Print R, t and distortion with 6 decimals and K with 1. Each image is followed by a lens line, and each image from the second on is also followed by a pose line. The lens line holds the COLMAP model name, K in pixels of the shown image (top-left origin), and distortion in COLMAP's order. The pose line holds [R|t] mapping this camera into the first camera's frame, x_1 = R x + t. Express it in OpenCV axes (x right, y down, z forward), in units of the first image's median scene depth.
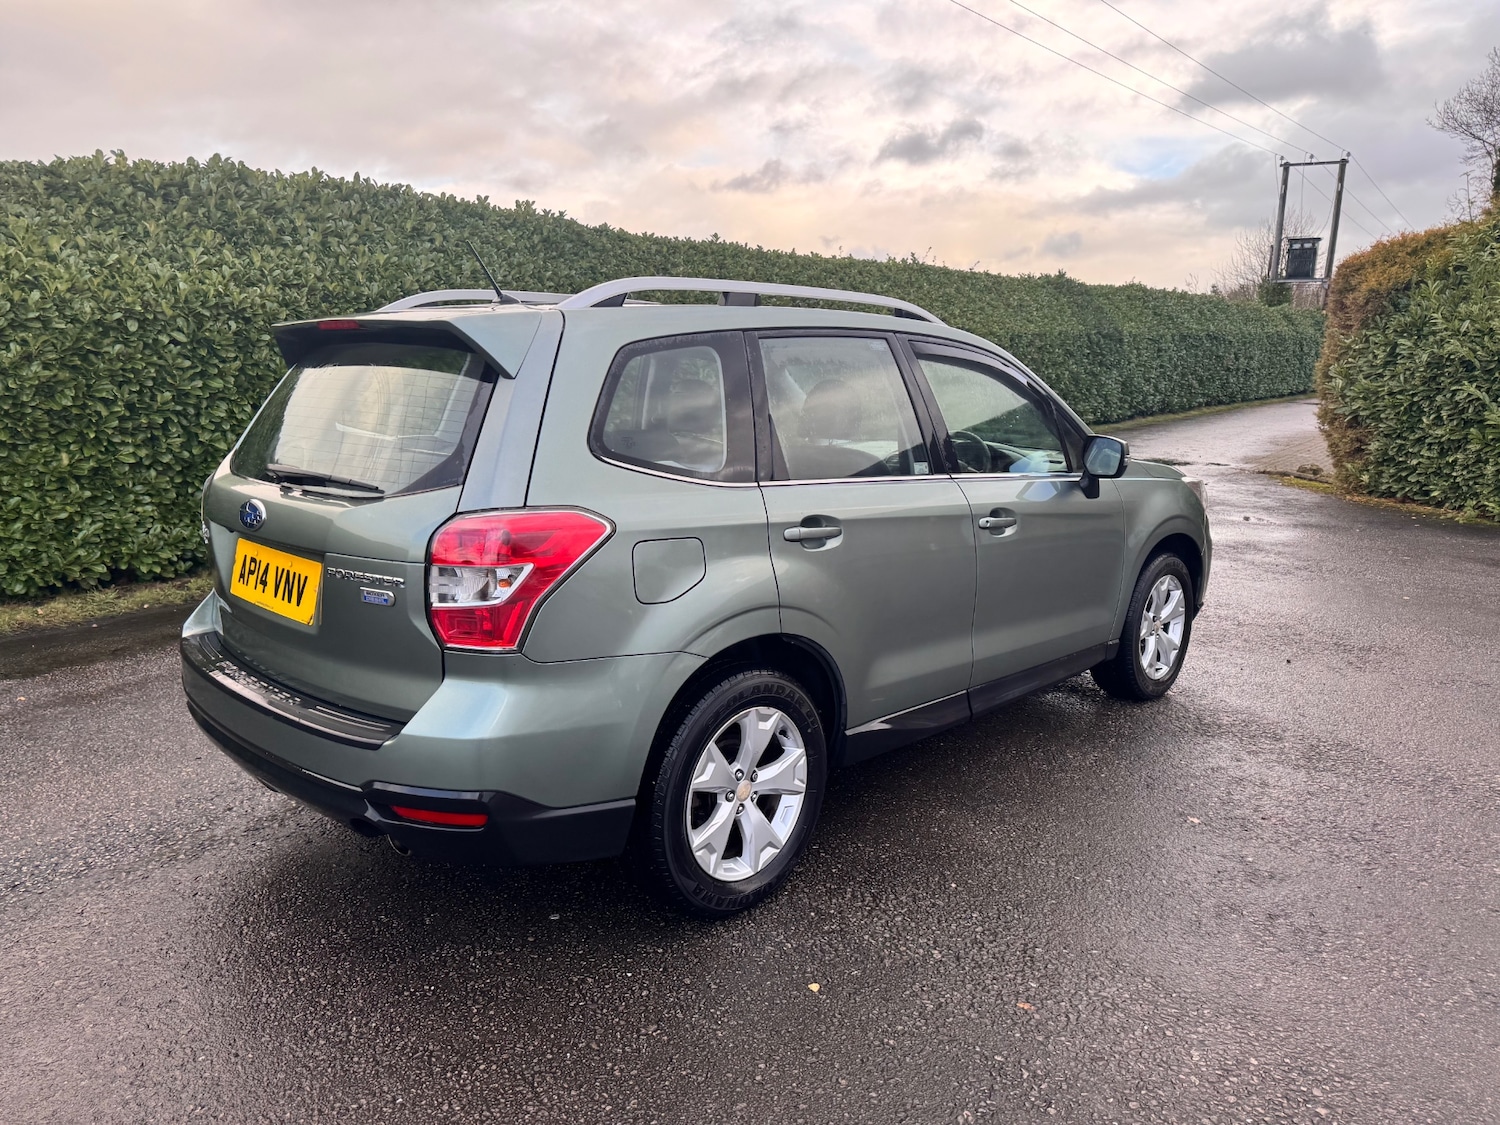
lens RADIAL K [[1033.2, 0, 758.1], [0, 1033.2, 558.6], [0, 0, 1]] dist [0.025802, -0.029240]
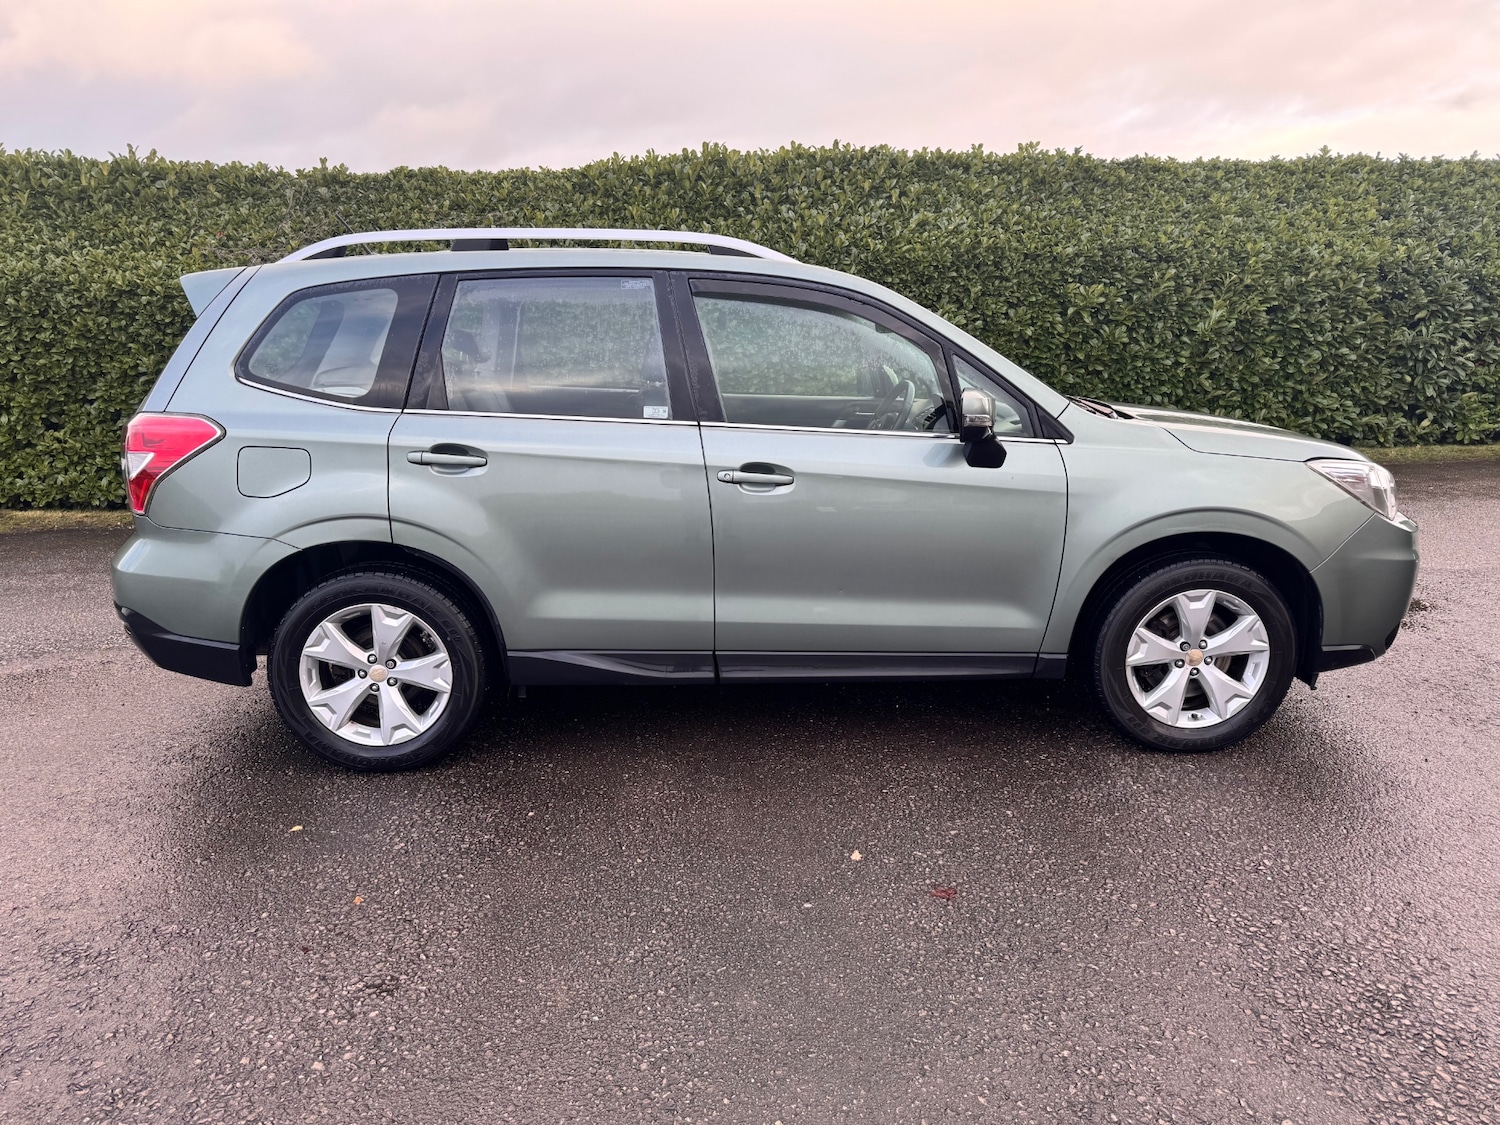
lens RADIAL K [[1033.2, 0, 748.3], [0, 1033.2, 552.2], [0, 0, 1]] dist [0.025802, -0.029240]
pose [[0.726732, 0.135765, -0.673371, 0.414211], [-0.111135, 0.990598, 0.079783, -0.019927], [0.677872, 0.016854, 0.734987, 0.164407]]
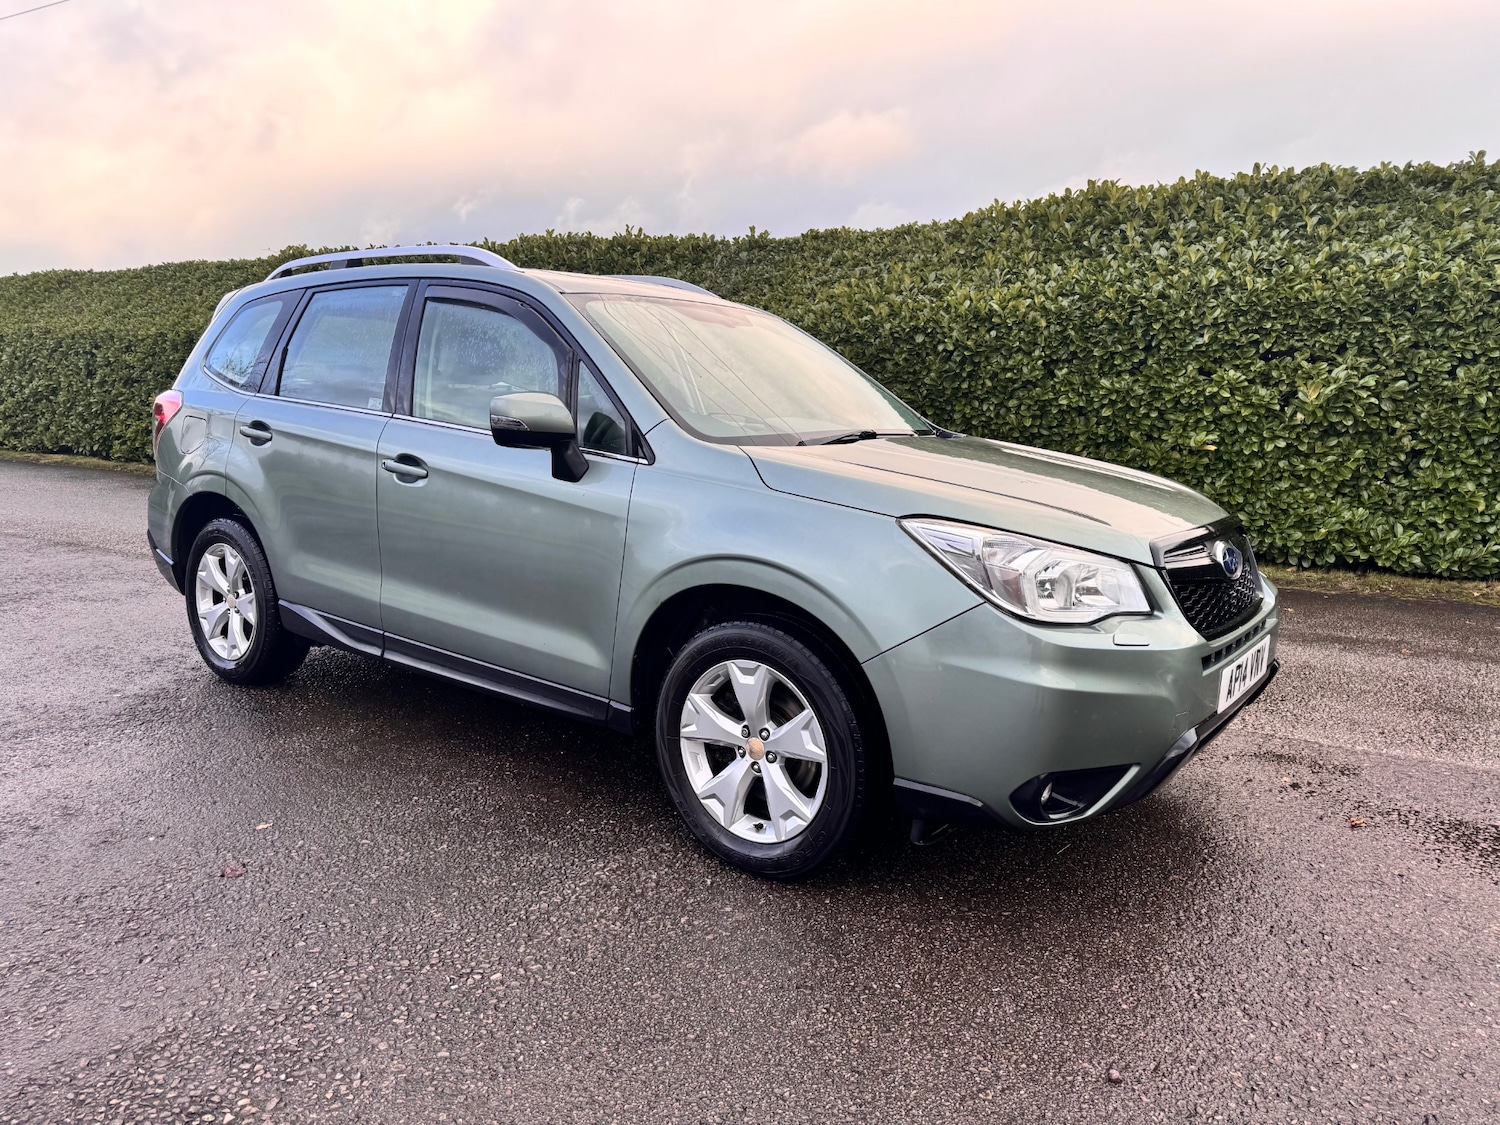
lens RADIAL K [[1033.2, 0, 760.7], [0, 1033.2, 551.7], [0, 0, 1]] dist [0.025802, -0.029240]
pose [[0.151308, 0.154892, -0.976276, 0.598203], [-0.208759, 0.970378, 0.121602, -0.070340], [0.966191, 0.185407, 0.179161, 0.569281]]
